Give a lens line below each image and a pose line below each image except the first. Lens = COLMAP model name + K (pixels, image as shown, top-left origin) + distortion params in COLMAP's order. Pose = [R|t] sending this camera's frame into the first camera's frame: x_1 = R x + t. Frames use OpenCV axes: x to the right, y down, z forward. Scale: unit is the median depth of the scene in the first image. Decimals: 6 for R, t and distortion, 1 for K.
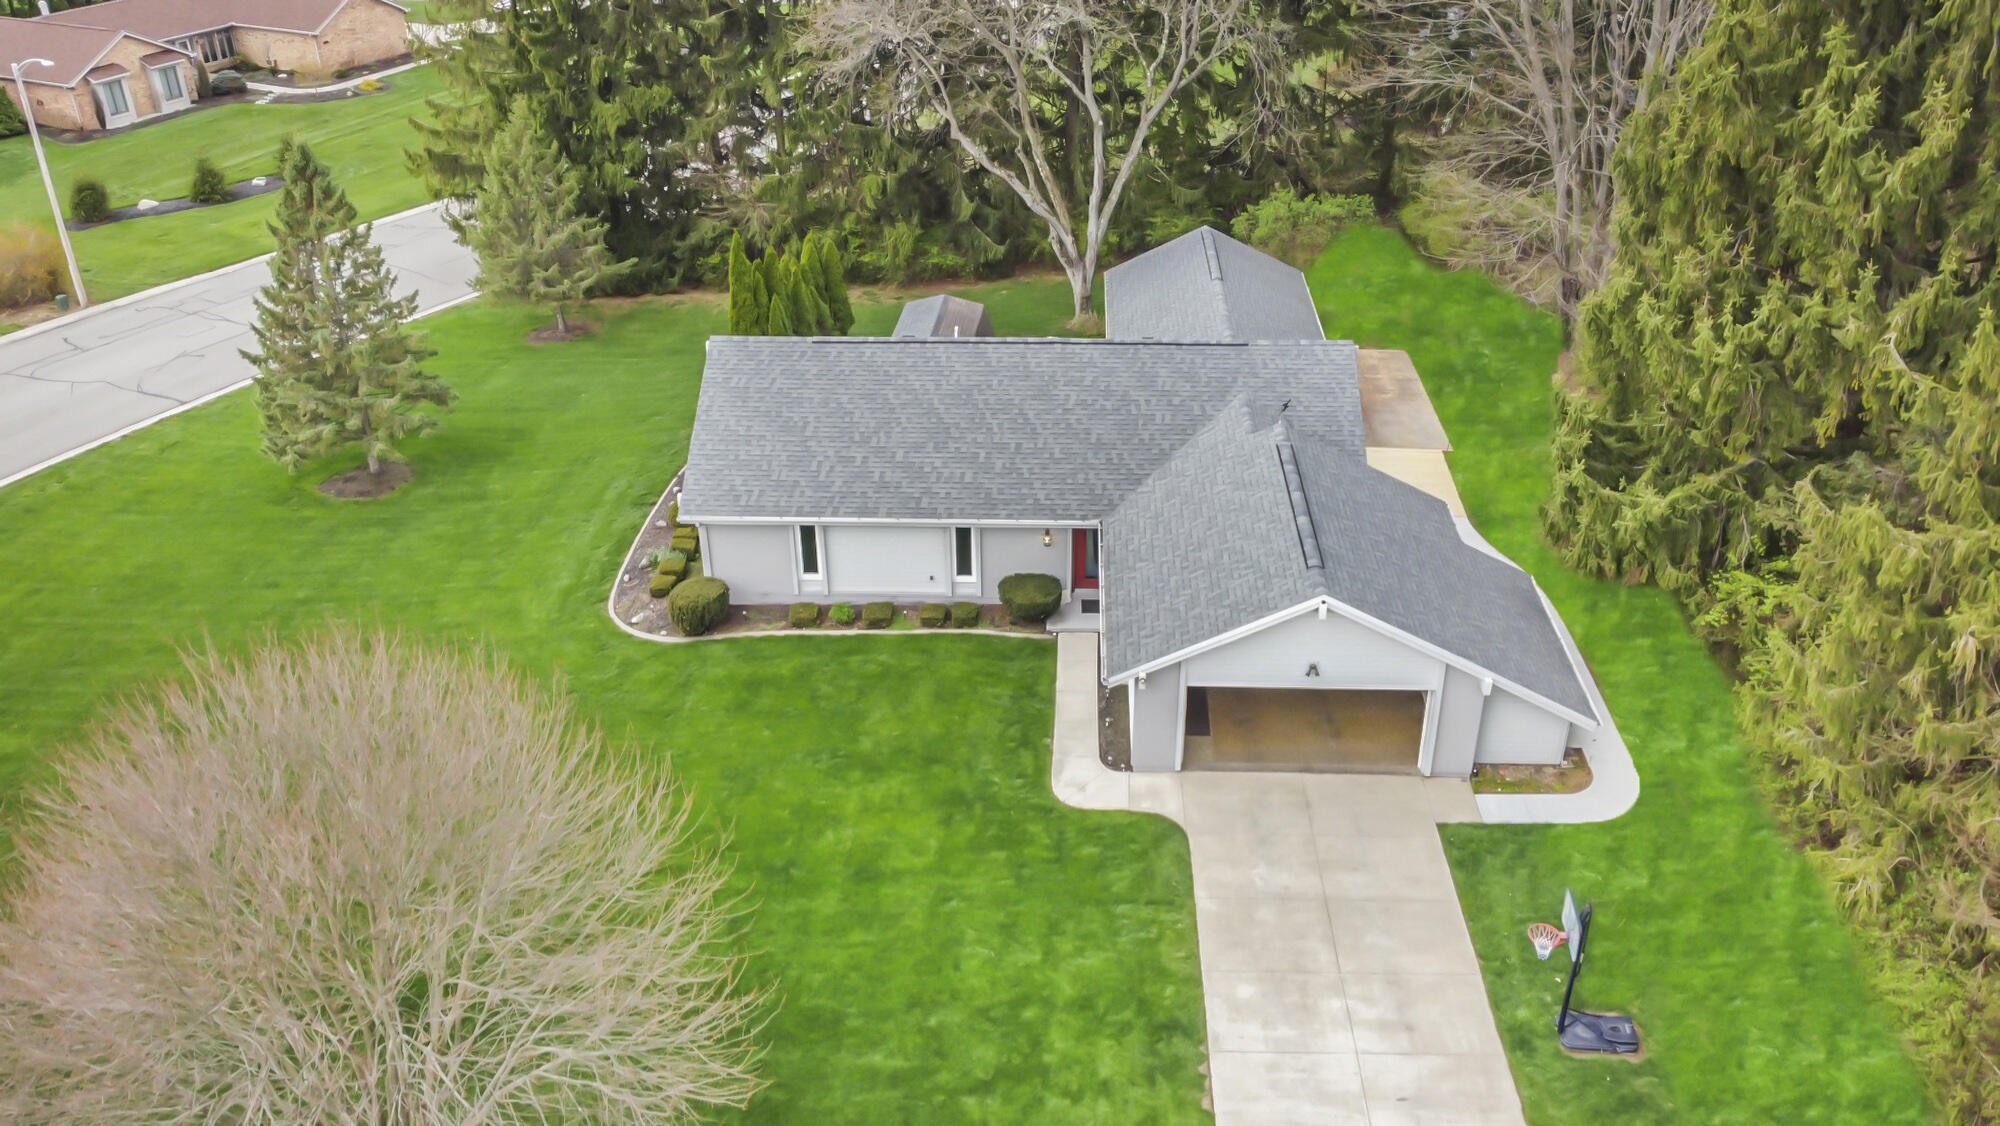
lens RADIAL K [[1598.1, 0, 1000.0], [0, 1598.1, 563.0], [0, 0, 1]] dist [-0.004085, -0.000617]
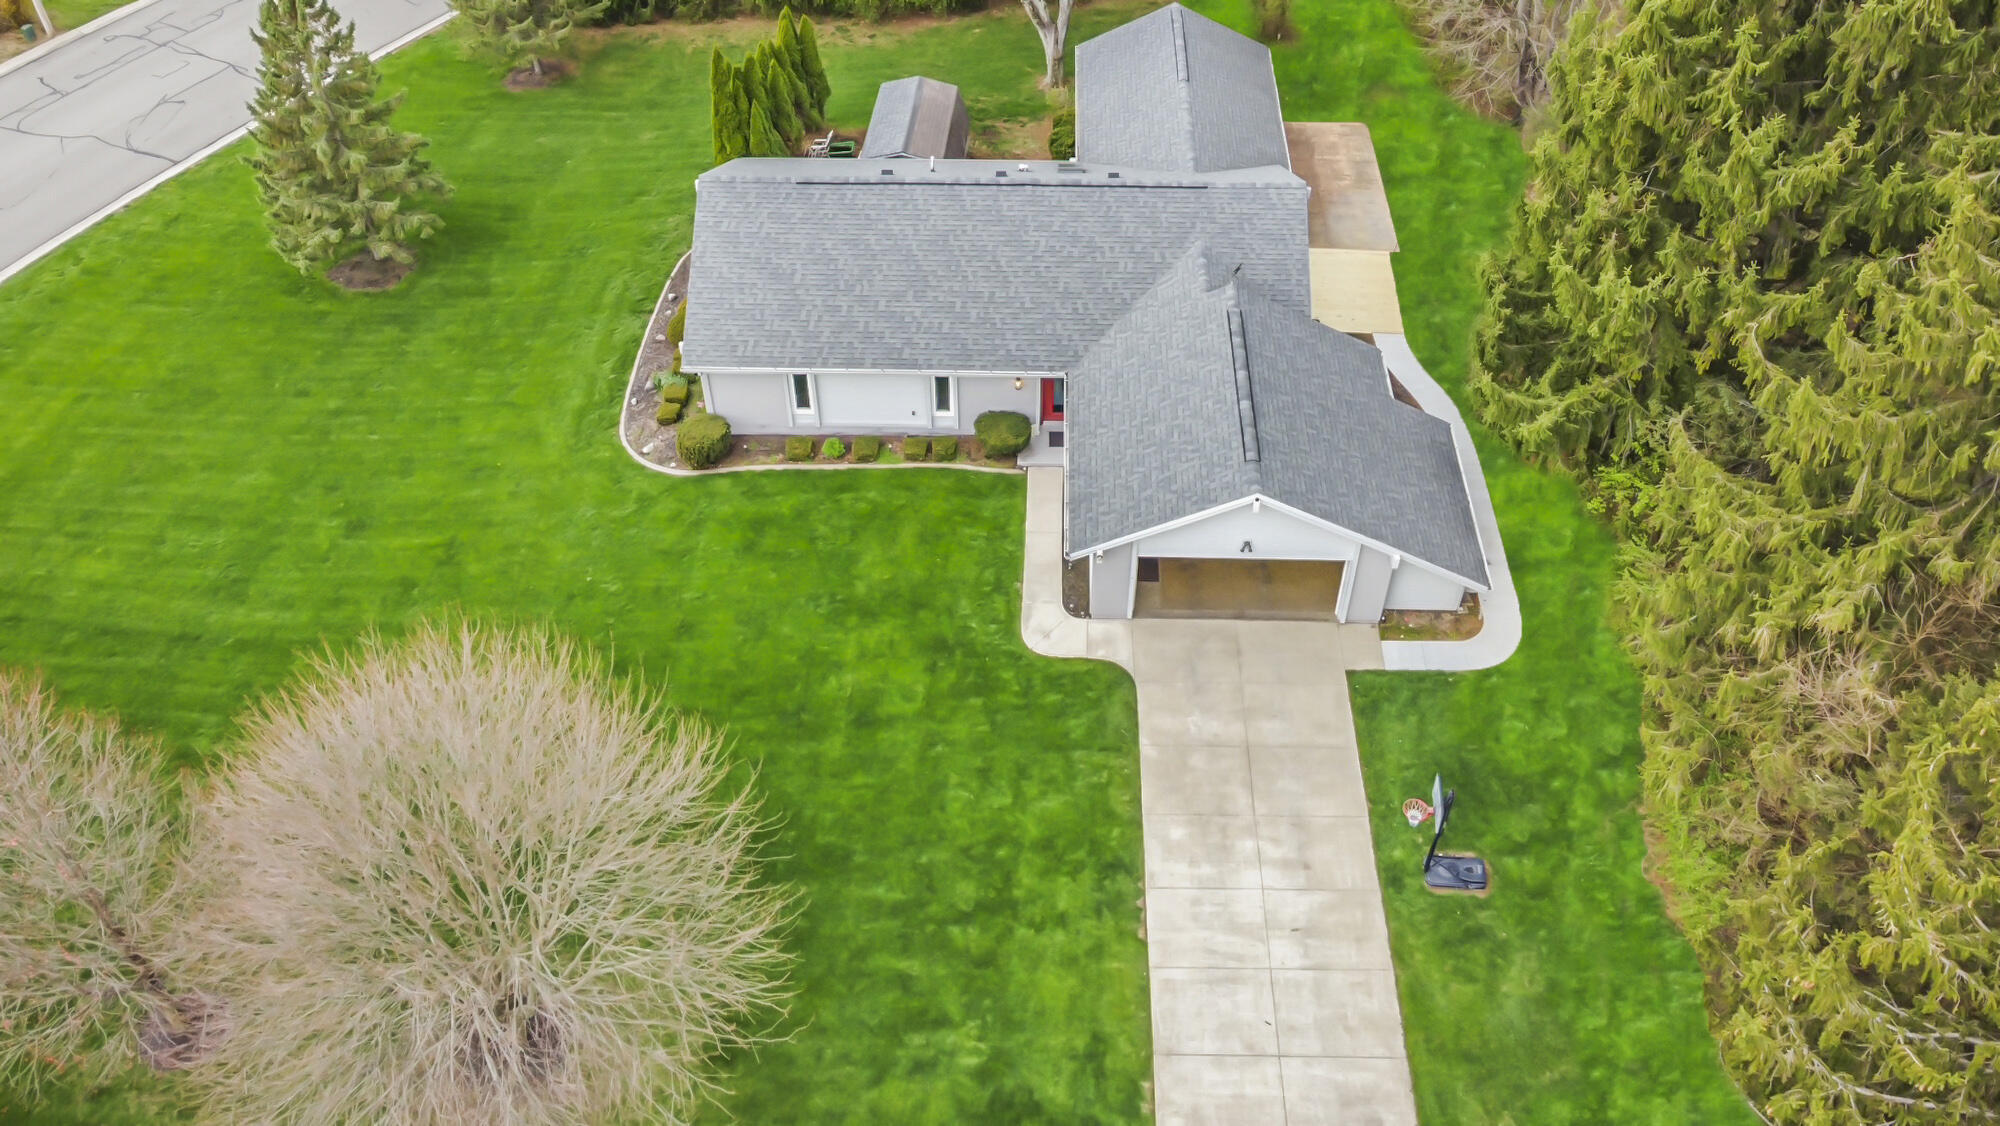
lens RADIAL K [[1598.1, 0, 1000.0], [0, 1598.1, 563.0], [0, 0, 1]] dist [-0.004085, -0.000617]
pose [[0.999865, -0.006479, 0.015123, -0.000431], [0.002102, 0.961960, 0.273183, -0.227328], [-0.016317, -0.273114, 0.961843, -0.108092]]
